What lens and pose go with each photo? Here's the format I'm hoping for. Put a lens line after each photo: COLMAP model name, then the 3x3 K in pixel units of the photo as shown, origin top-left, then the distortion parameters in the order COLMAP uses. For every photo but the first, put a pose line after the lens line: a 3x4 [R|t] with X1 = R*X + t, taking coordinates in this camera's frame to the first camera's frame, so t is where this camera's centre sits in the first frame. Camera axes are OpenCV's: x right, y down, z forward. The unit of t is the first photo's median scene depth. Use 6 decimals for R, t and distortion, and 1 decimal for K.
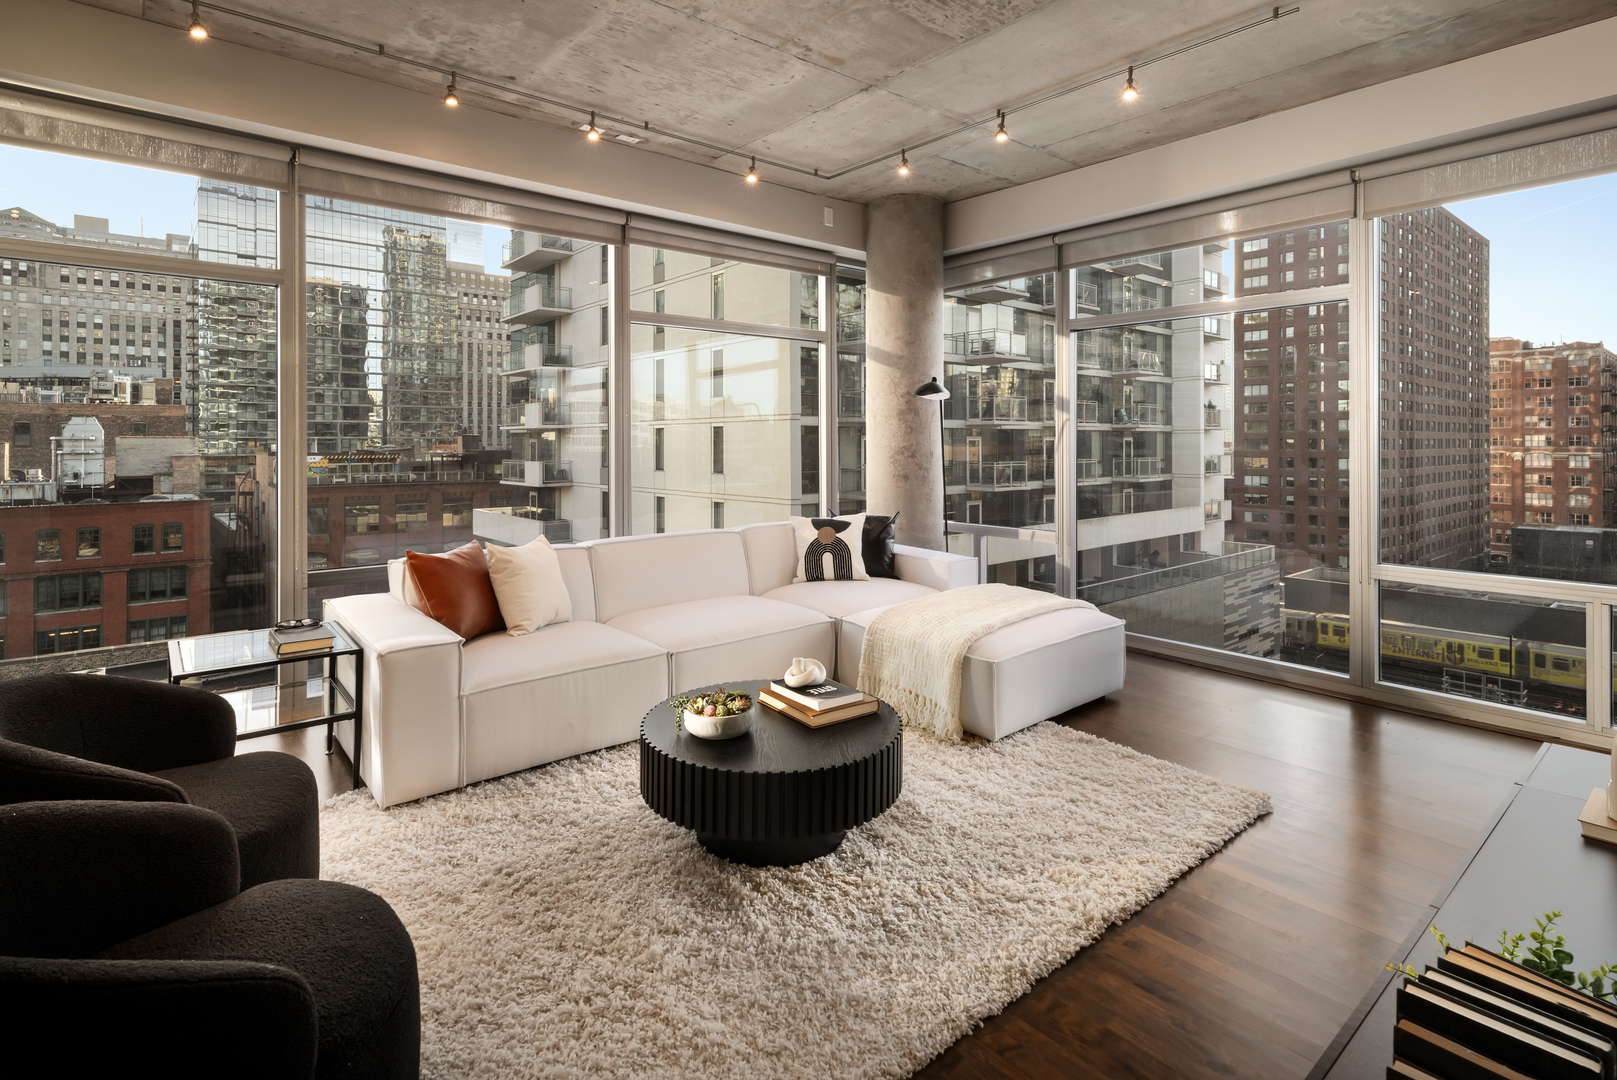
lens RADIAL K [[805.1, 0, 813.6], [0, 805.1, 439.4], [0, 0, 1]] dist [0.001911, -0.000719]
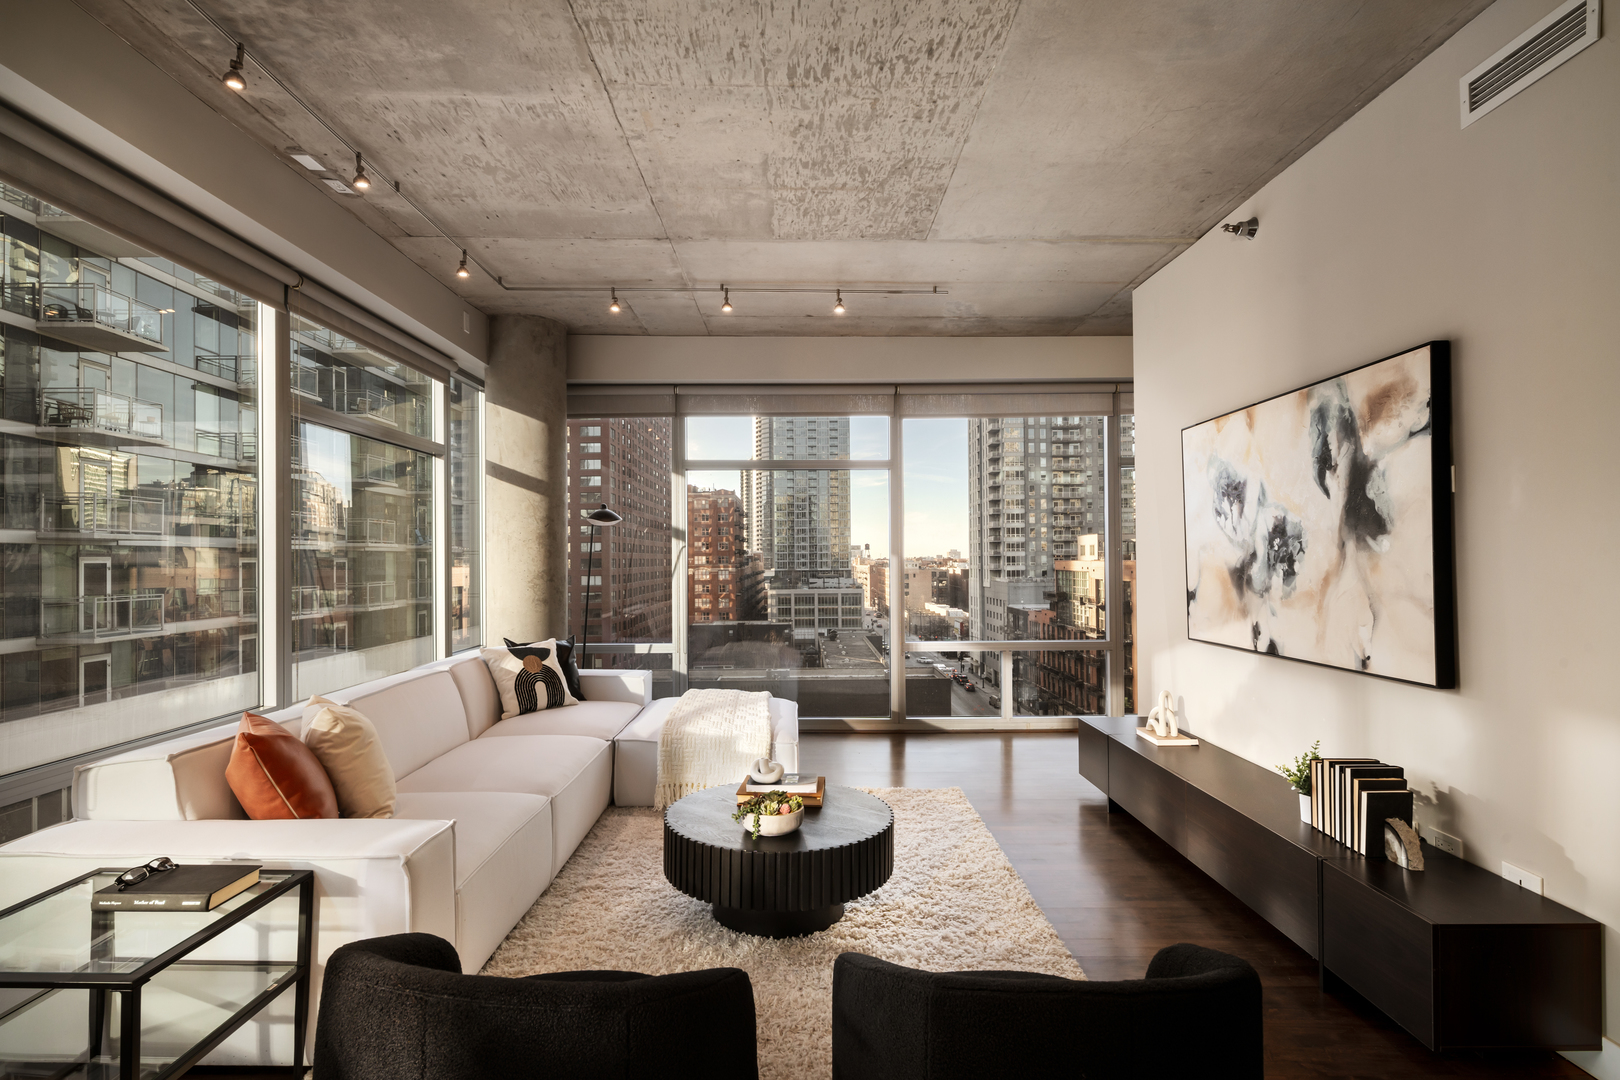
lens RADIAL K [[795.2, 0, 807.5], [0, 795.2, 552.1], [0, 0, 1]] dist [0.001122, 0.000143]
pose [[0.636826, 0.004281, 0.770996, -0.457507], [0.003111, 0.999962, -0.008123, -0.005247], [-0.771002, 0.007571, 0.636788, 0.127670]]
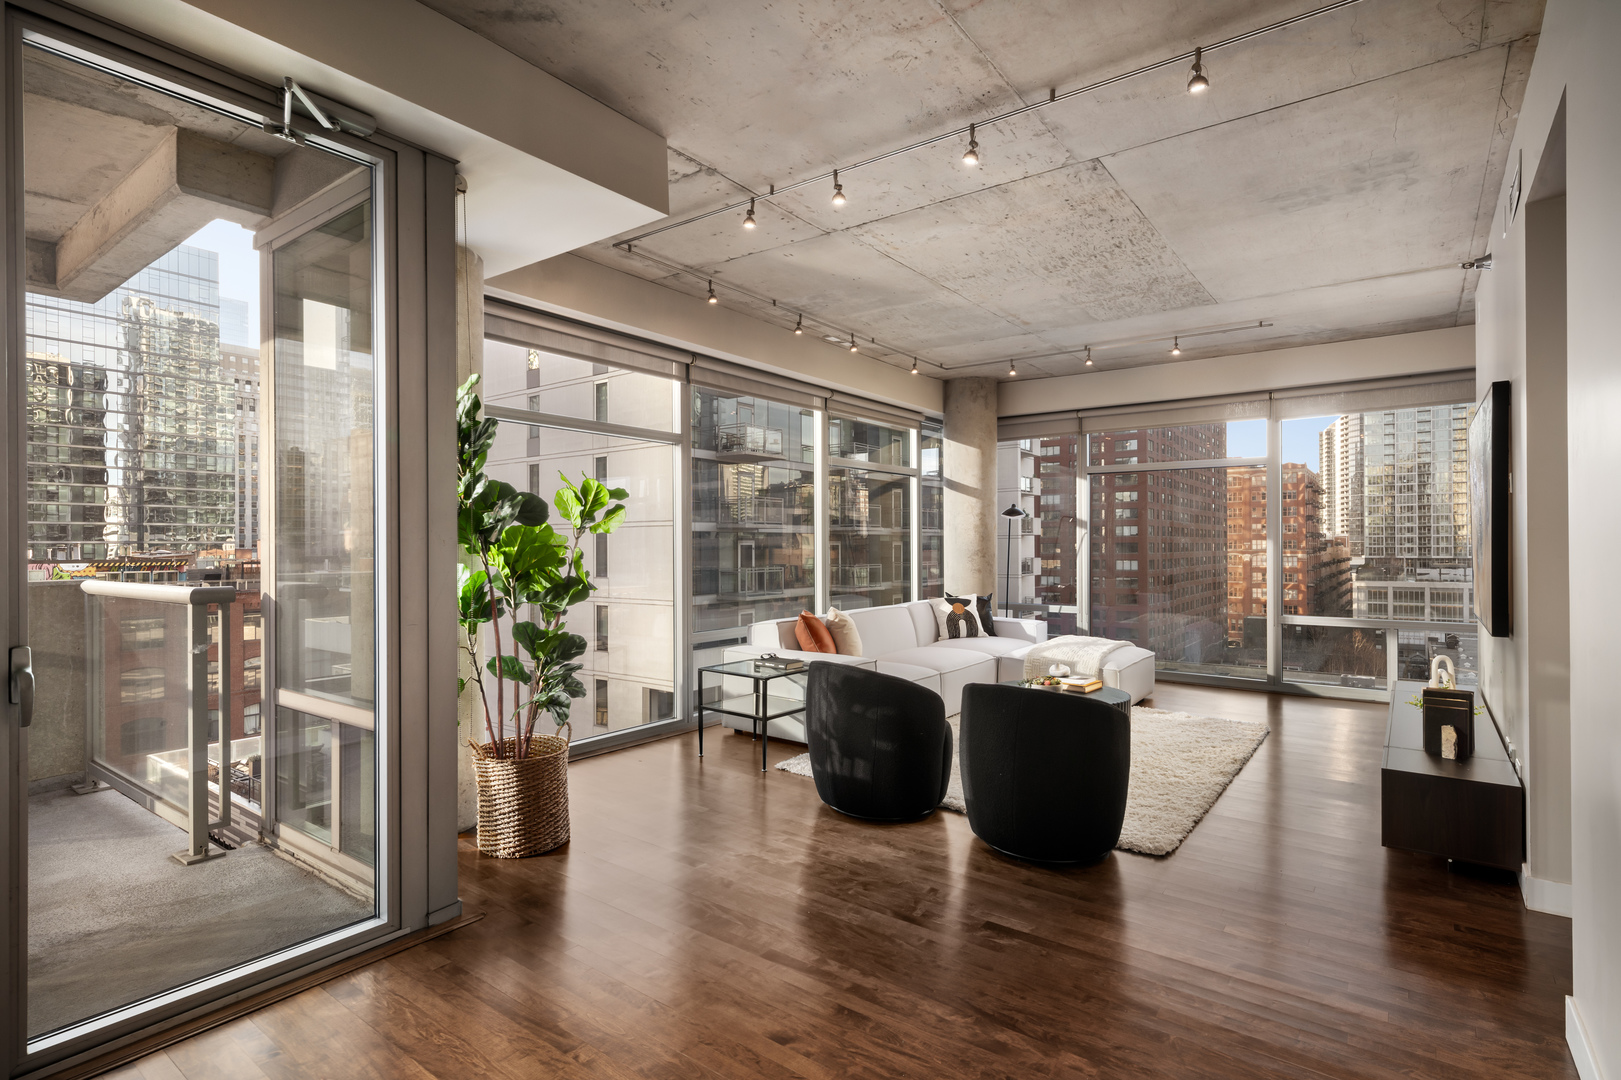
lens RADIAL K [[813.2, 0, 809.0], [0, 813.2, 544.6], [0, 0, 1]] dist [-0.000598, -0.000788]
pose [[0.973810, -0.000822, 0.227363, -0.547205], [0.000576, 0.999999, 0.001146, -0.002652], [-0.227364, -0.000985, 0.973809, -0.386486]]
